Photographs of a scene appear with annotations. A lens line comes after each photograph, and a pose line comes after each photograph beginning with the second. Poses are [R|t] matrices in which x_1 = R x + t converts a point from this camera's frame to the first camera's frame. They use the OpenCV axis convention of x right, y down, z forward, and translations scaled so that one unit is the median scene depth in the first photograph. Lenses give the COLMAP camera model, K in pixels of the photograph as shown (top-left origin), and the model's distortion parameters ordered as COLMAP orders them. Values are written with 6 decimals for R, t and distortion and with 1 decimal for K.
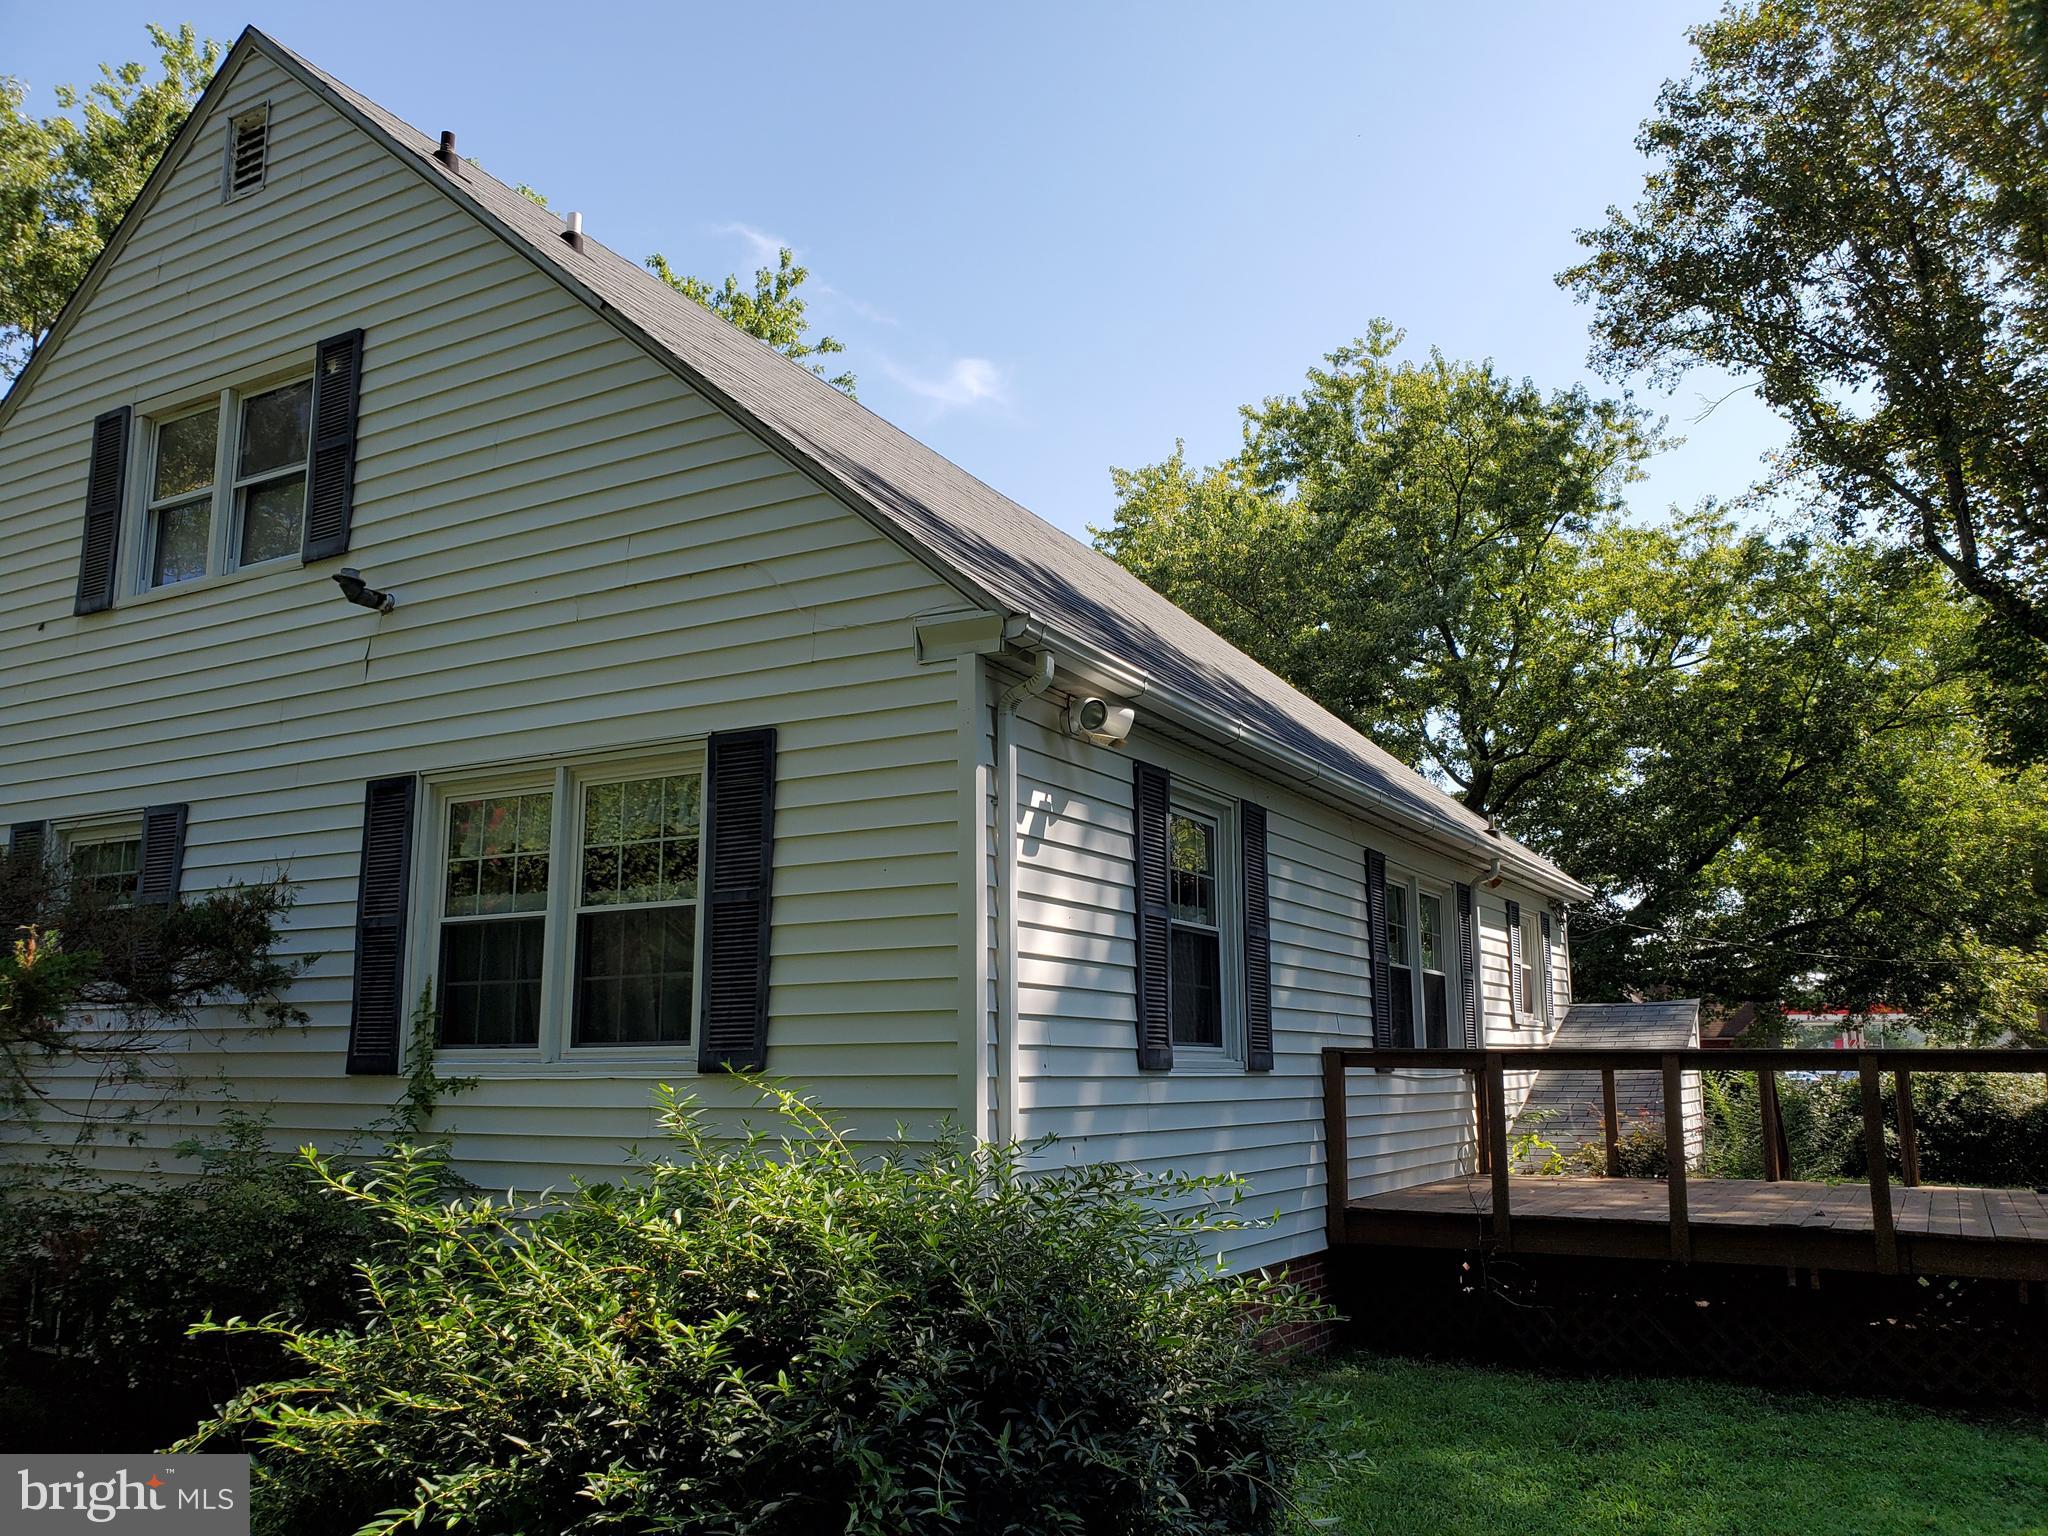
lens RADIAL K [[1610.4, 0, 1016.5], [0, 1610.4, 789.0], [0, 0, 1]] dist [0.042346, 0.000698]
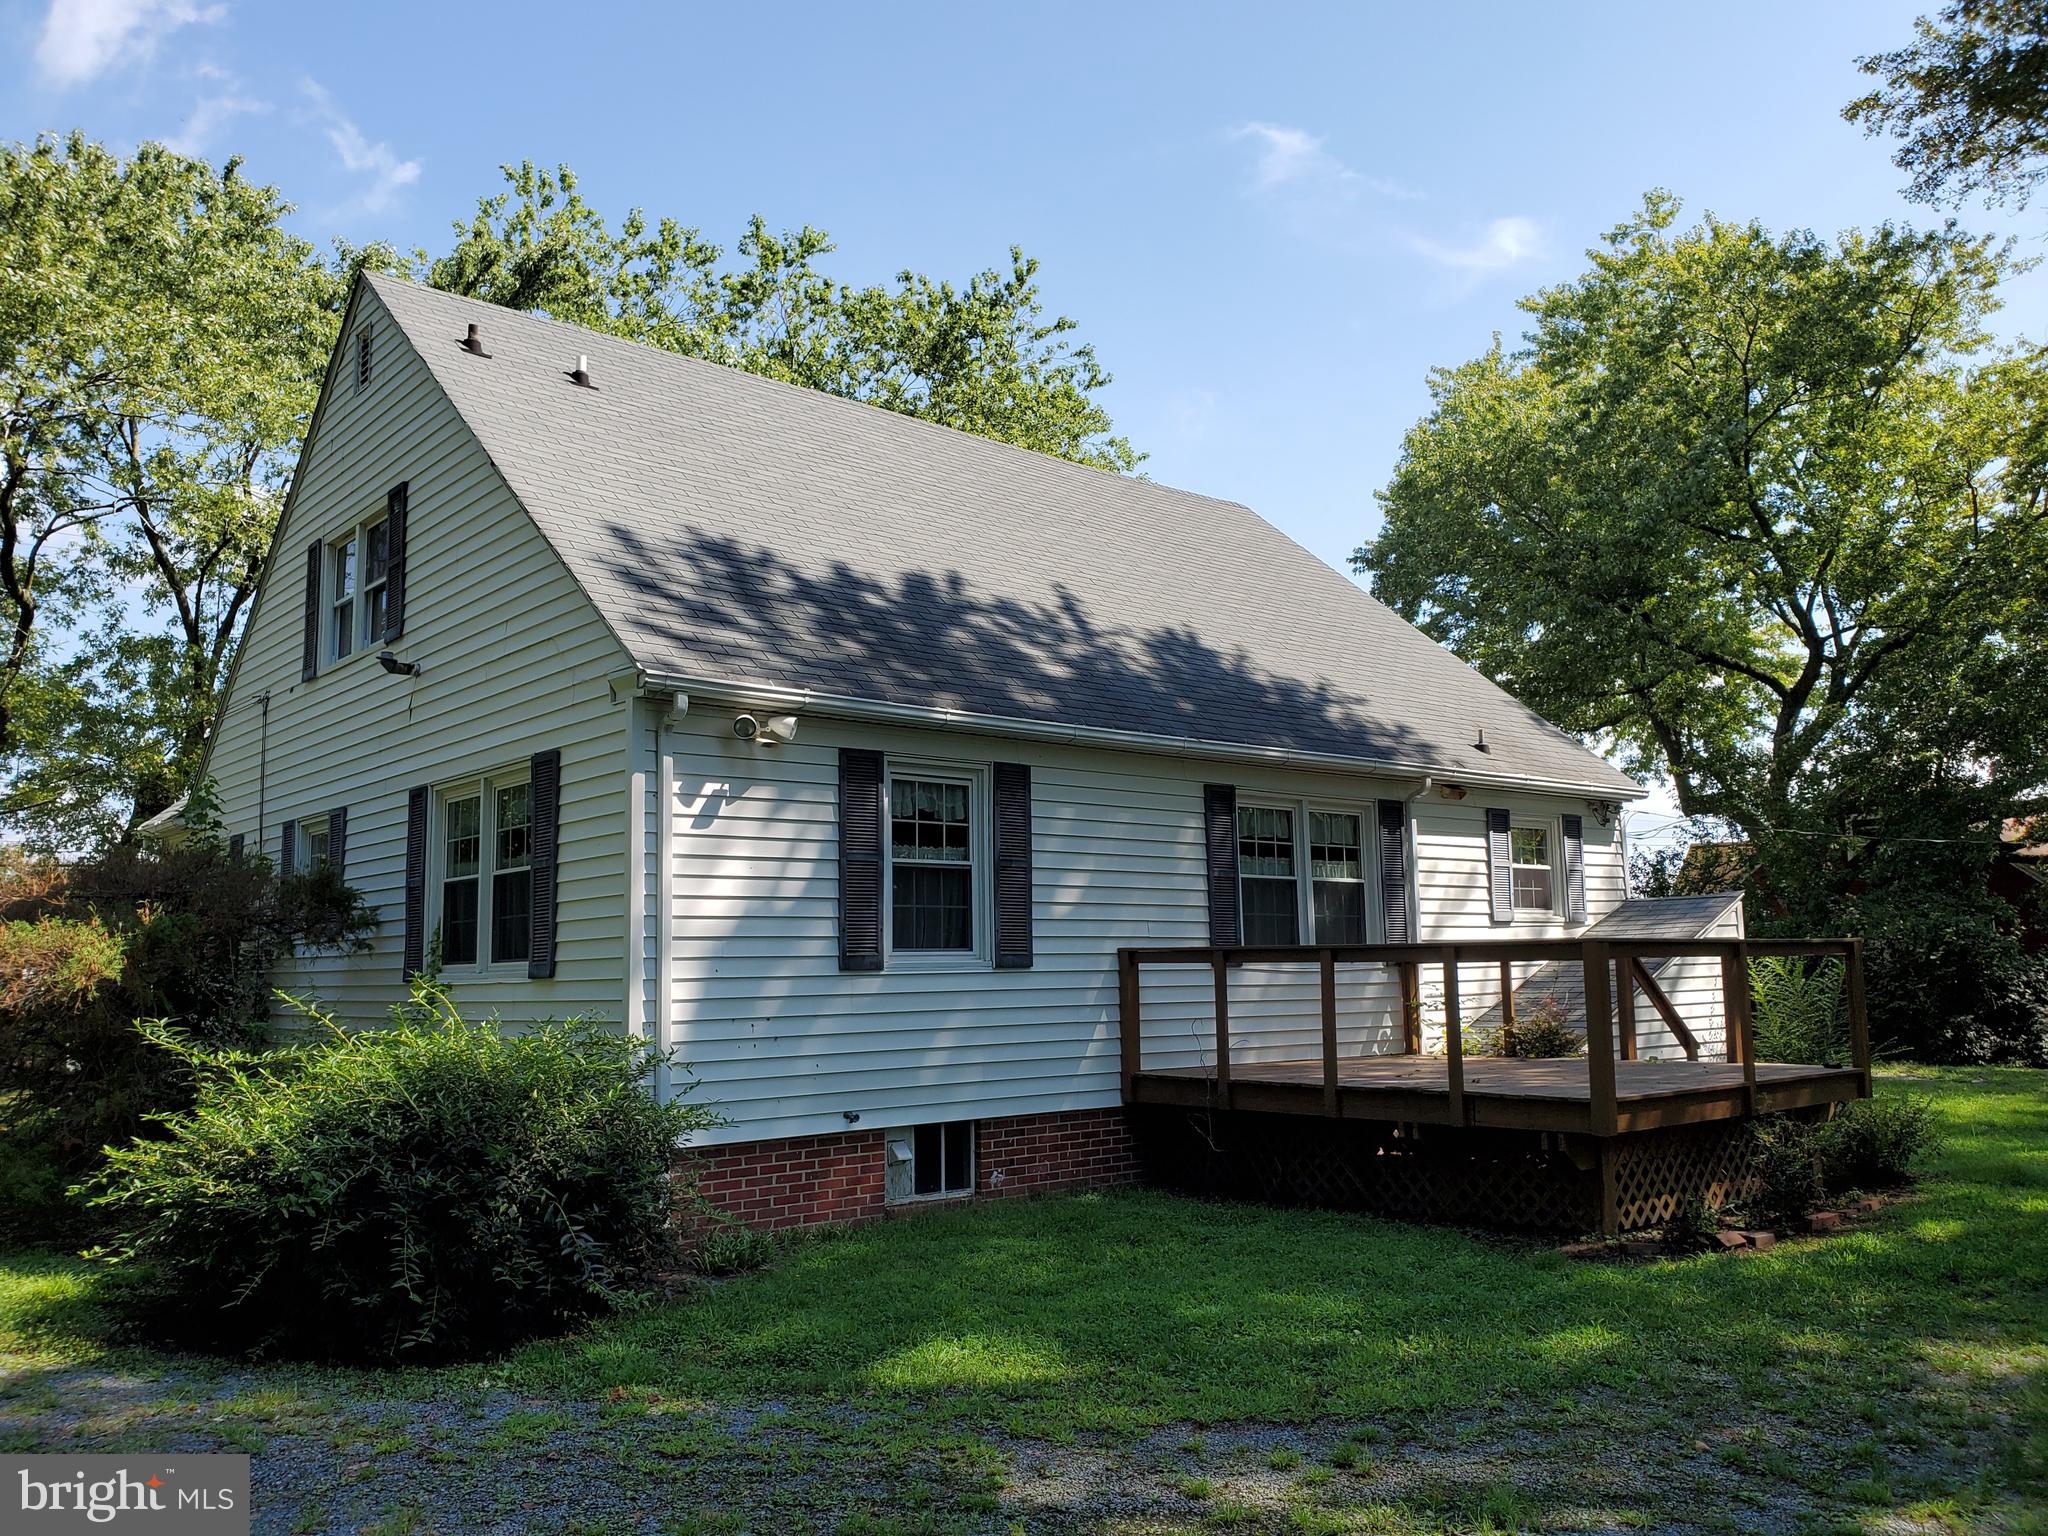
lens RADIAL K [[1610.4, 0, 1016.5], [0, 1610.4, 789.0], [0, 0, 1]] dist [0.042346, 0.000698]
pose [[0.937651, -0.053920, -0.343371, 0.587946], [0.074917, 0.996026, 0.048170, -0.032684], [0.339409, -0.070891, 0.937964, -0.206048]]
